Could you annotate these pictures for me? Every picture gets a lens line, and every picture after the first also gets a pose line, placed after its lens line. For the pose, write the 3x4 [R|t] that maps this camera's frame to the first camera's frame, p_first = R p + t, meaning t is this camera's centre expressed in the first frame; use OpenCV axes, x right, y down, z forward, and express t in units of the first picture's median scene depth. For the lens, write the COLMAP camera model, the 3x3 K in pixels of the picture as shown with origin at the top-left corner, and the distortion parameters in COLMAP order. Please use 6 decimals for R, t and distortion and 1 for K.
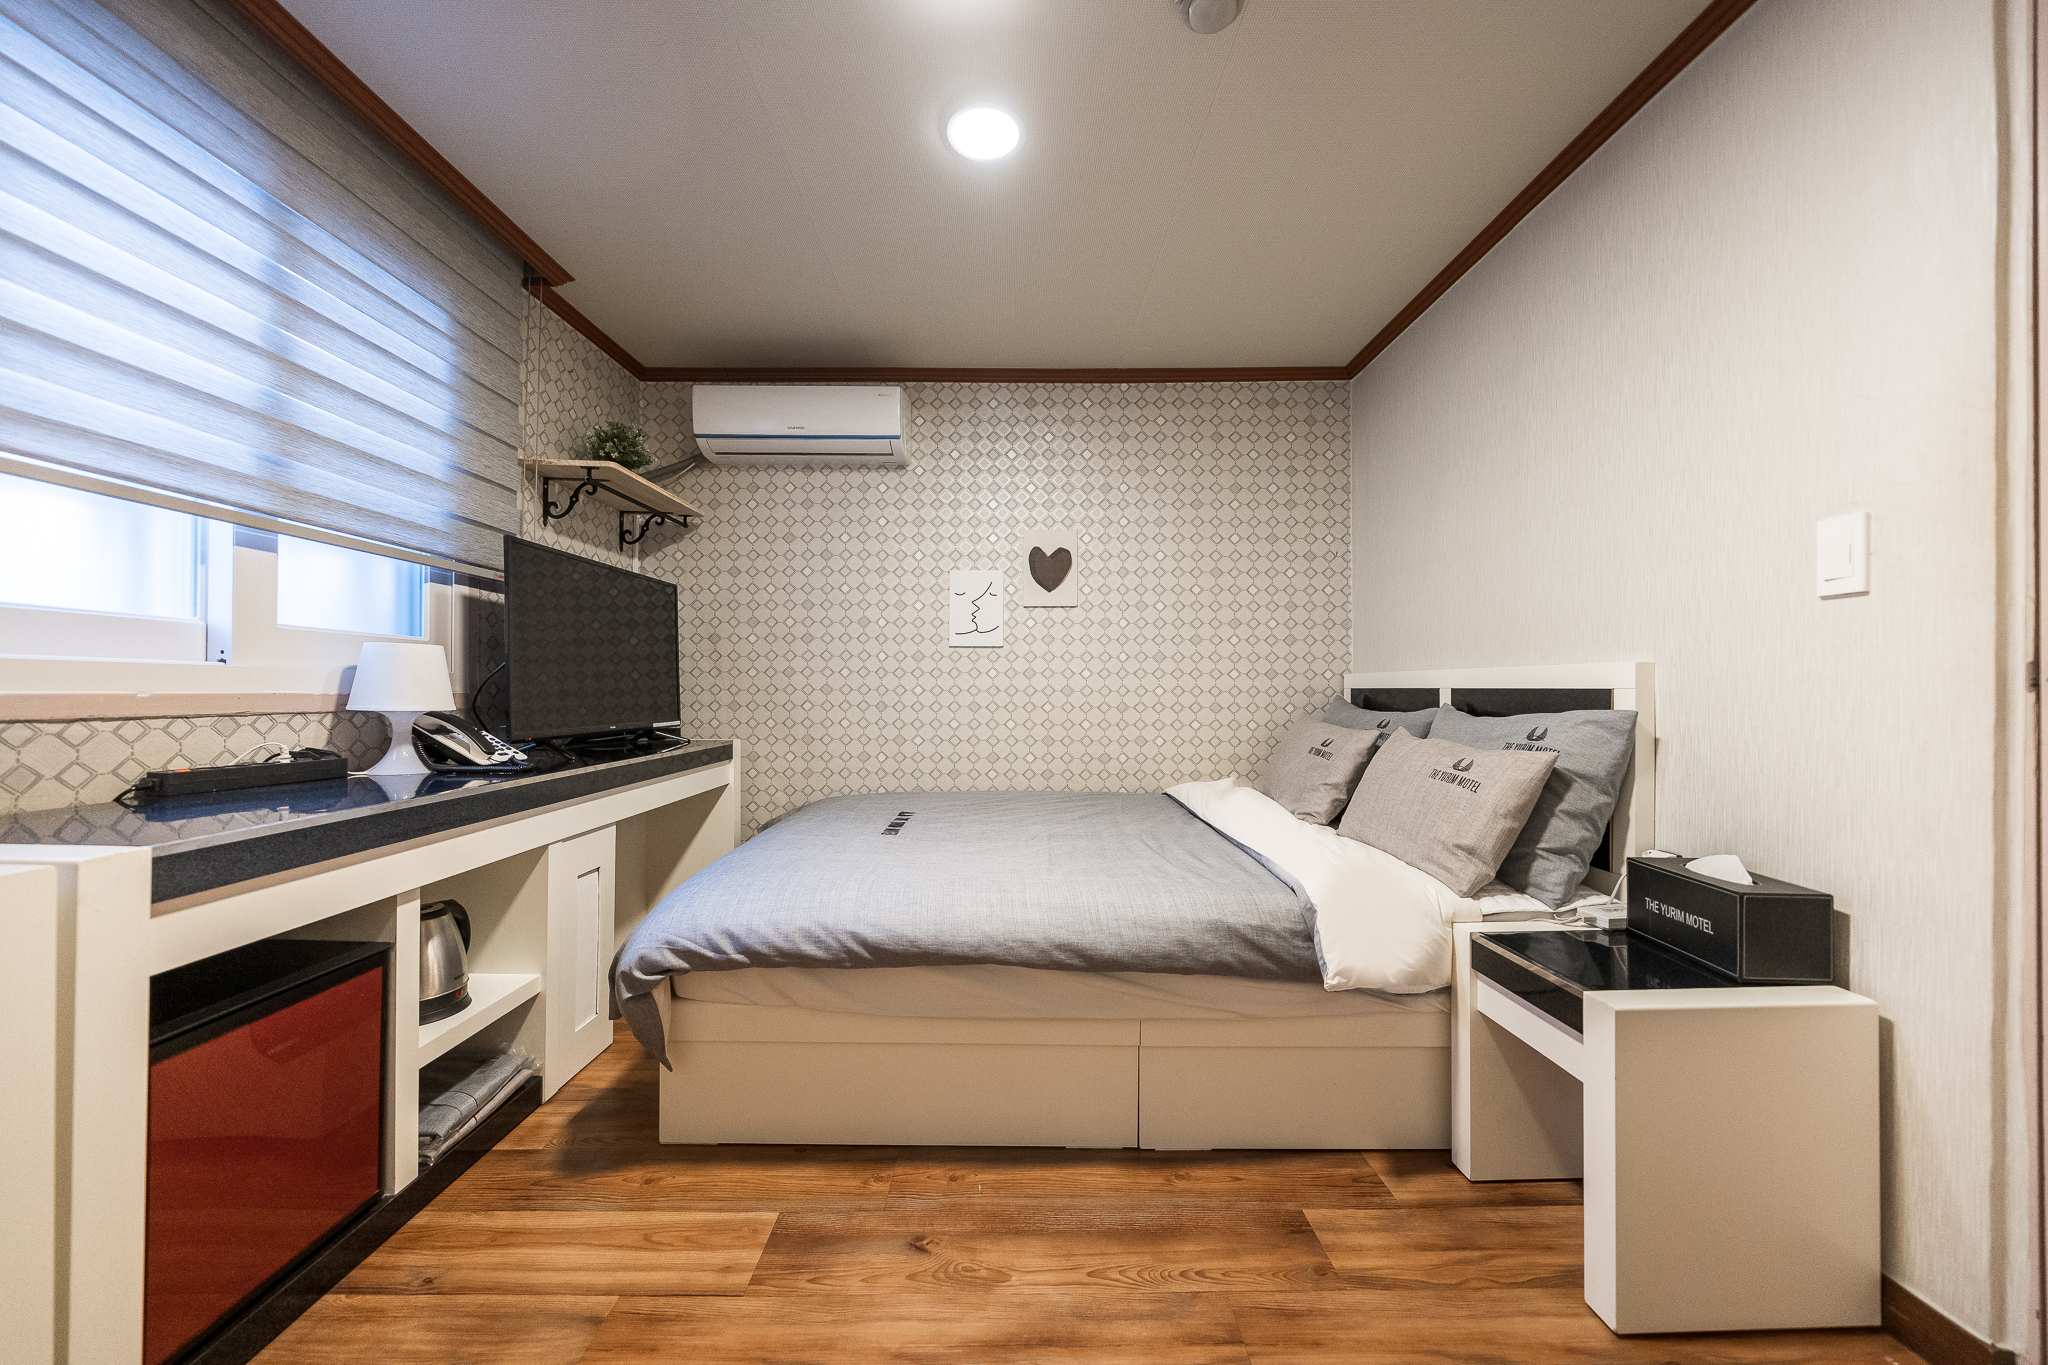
lens RADIAL K [[745.8, 0, 1018.7], [0, 745.8, 691.0], [0, 0, 1]] dist [-0.001288, -0.000506]
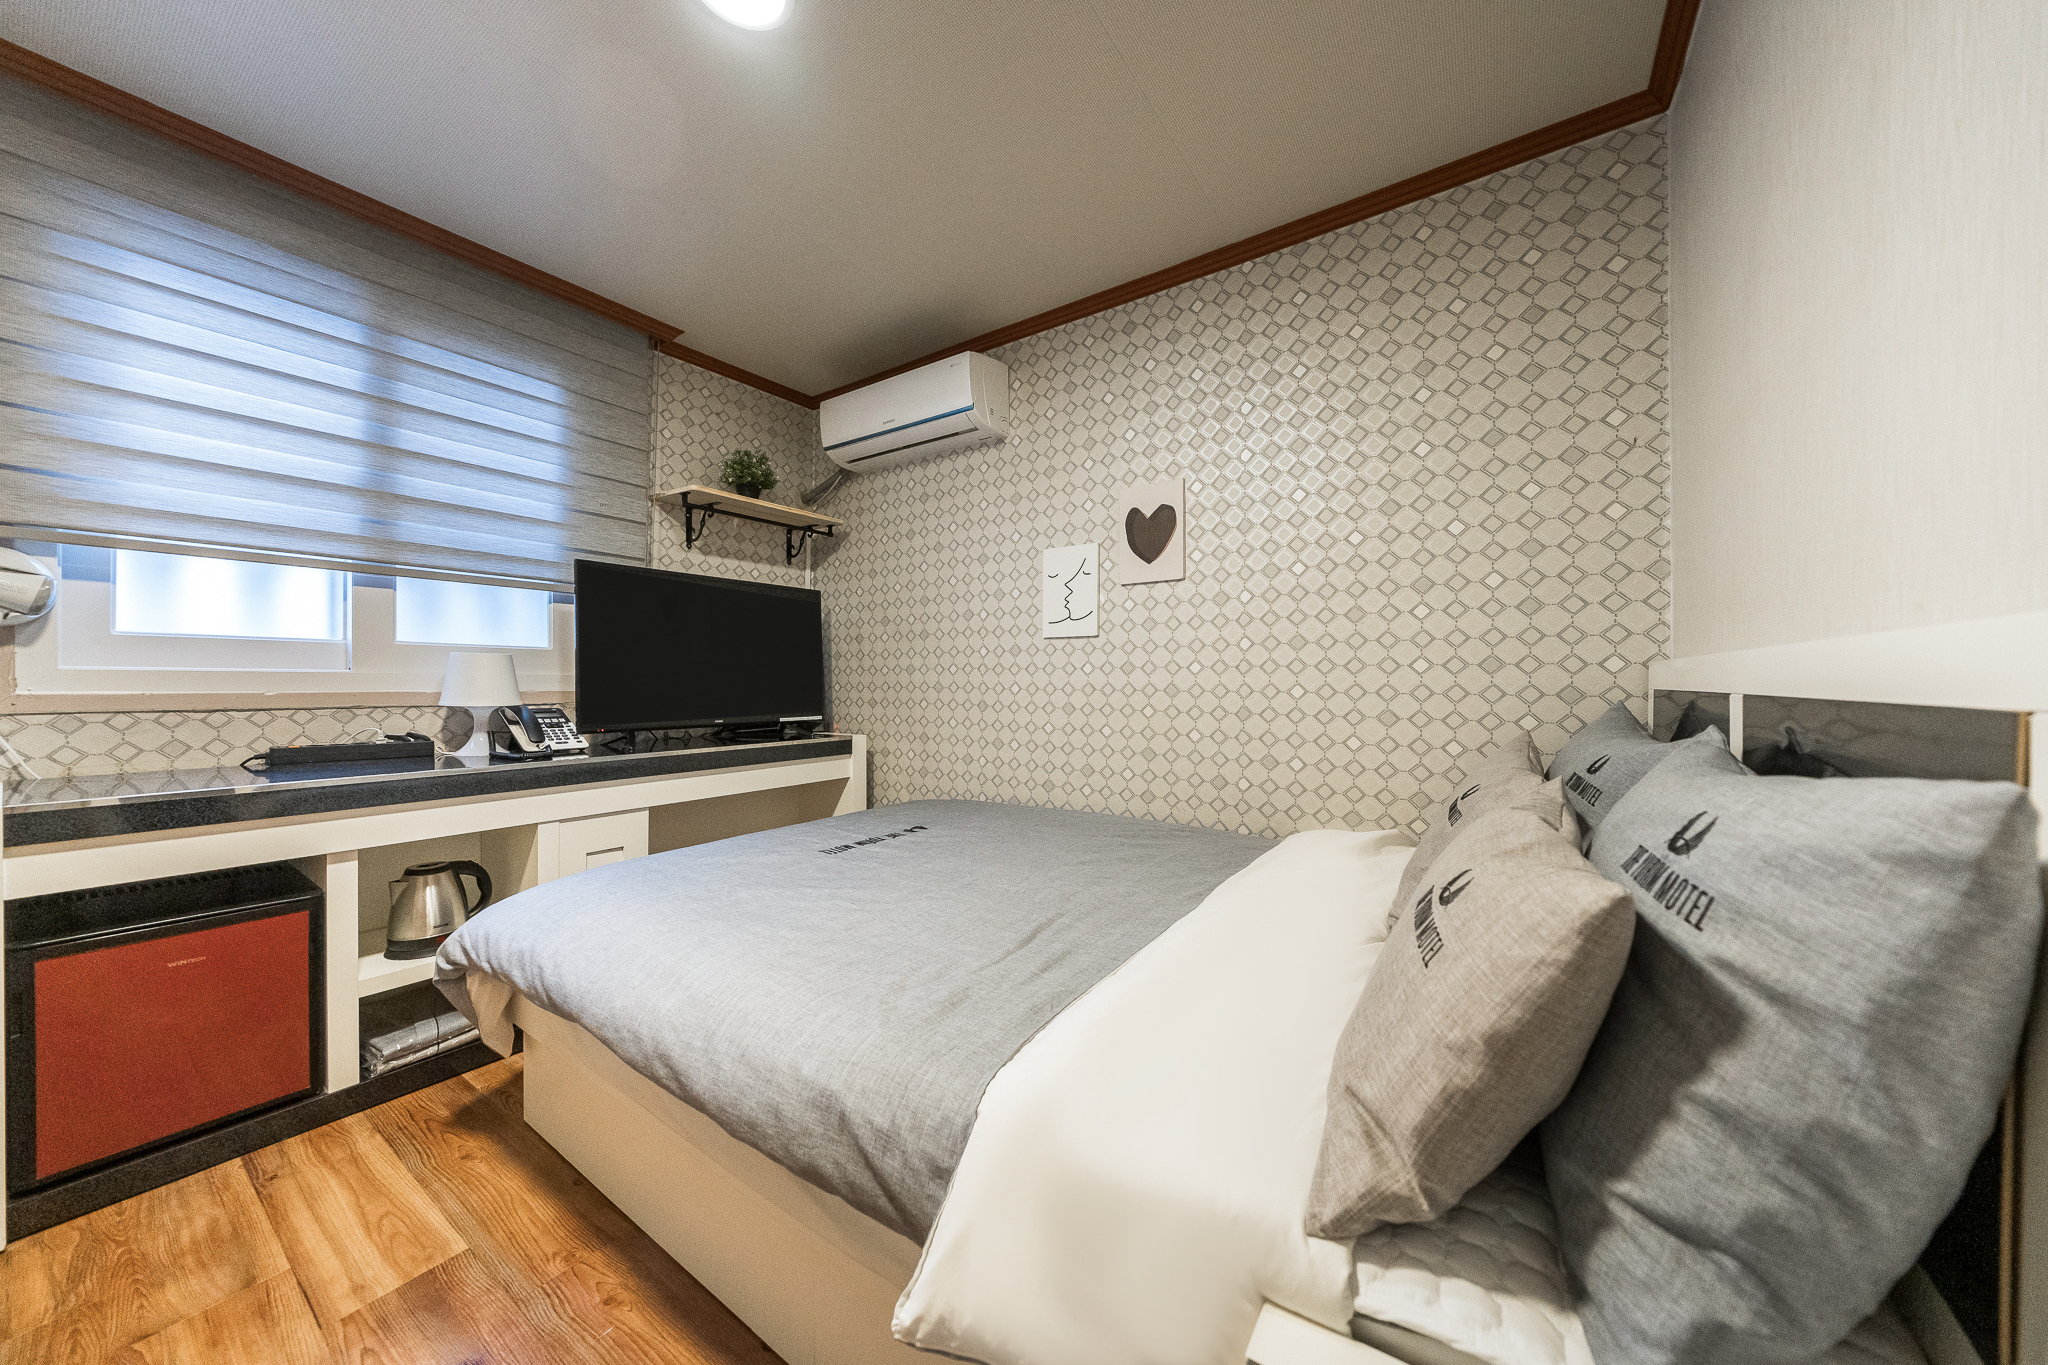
lens RADIAL K [[701.7, 0, 1020.6], [0, 701.7, 688.2], [0, 0, 1]] dist [-0.004709, 0.000083]
pose [[0.816085, 0.004637, -0.577914, 0.355283], [-0.000891, 0.999977, 0.006766, -0.007156], [0.577932, -0.005006, 0.816070, 0.322446]]
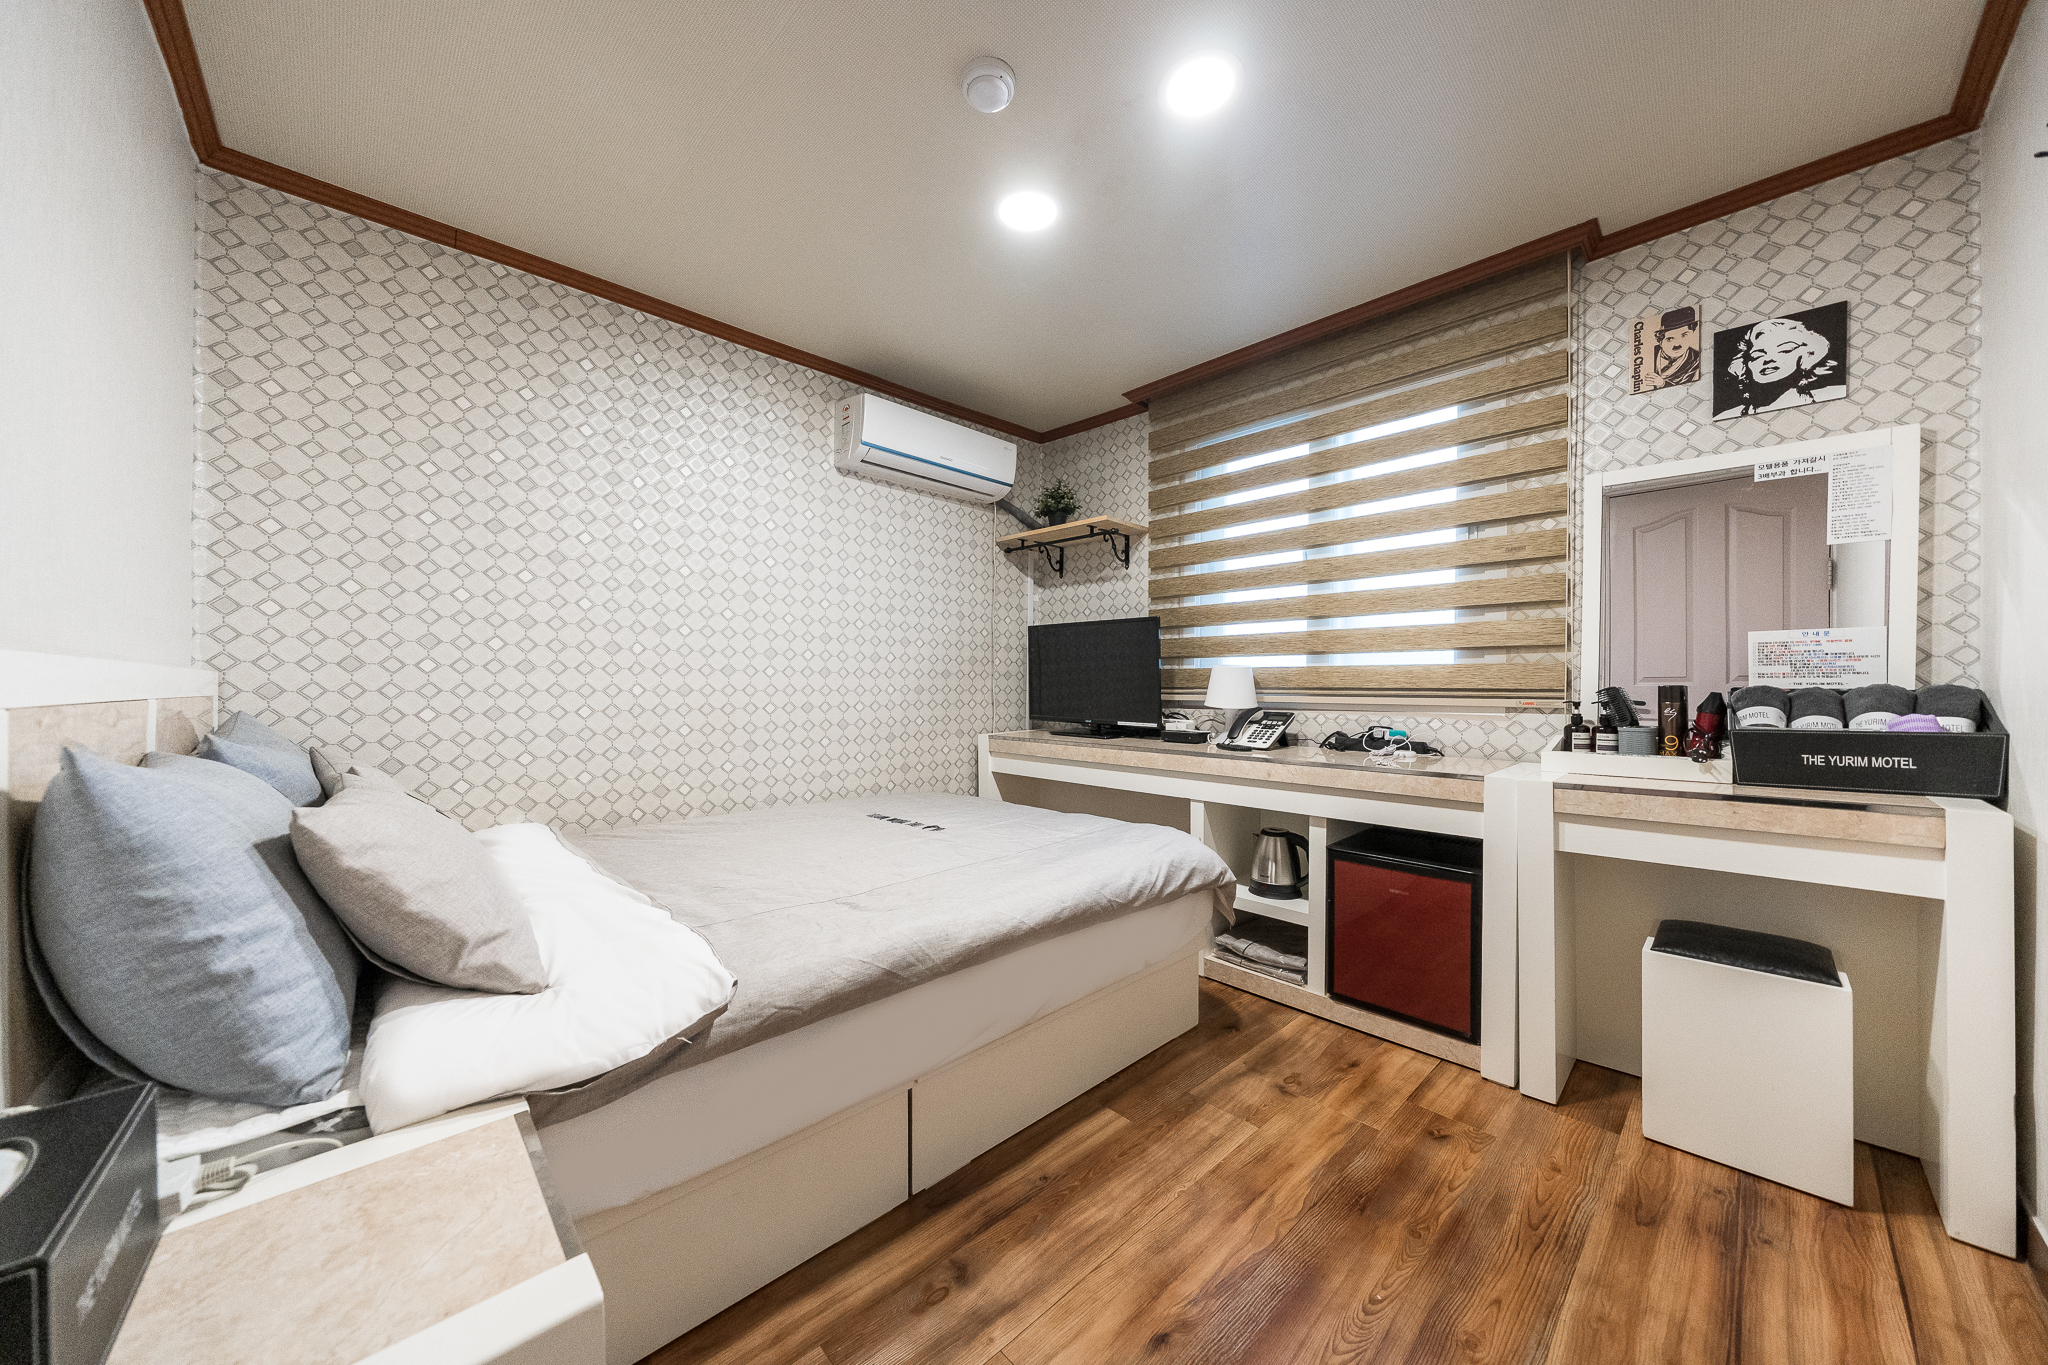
lens RADIAL K [[701.7, 0, 1024.2], [0, 701.7, 690.6], [0, 0, 1]] dist [-0.004709, 0.000083]
pose [[0.715834, -0.006175, 0.698244, -0.416671], [0.001430, 0.999972, 0.007377, -0.051788], [-0.698269, -0.004283, 0.715822, 0.159944]]
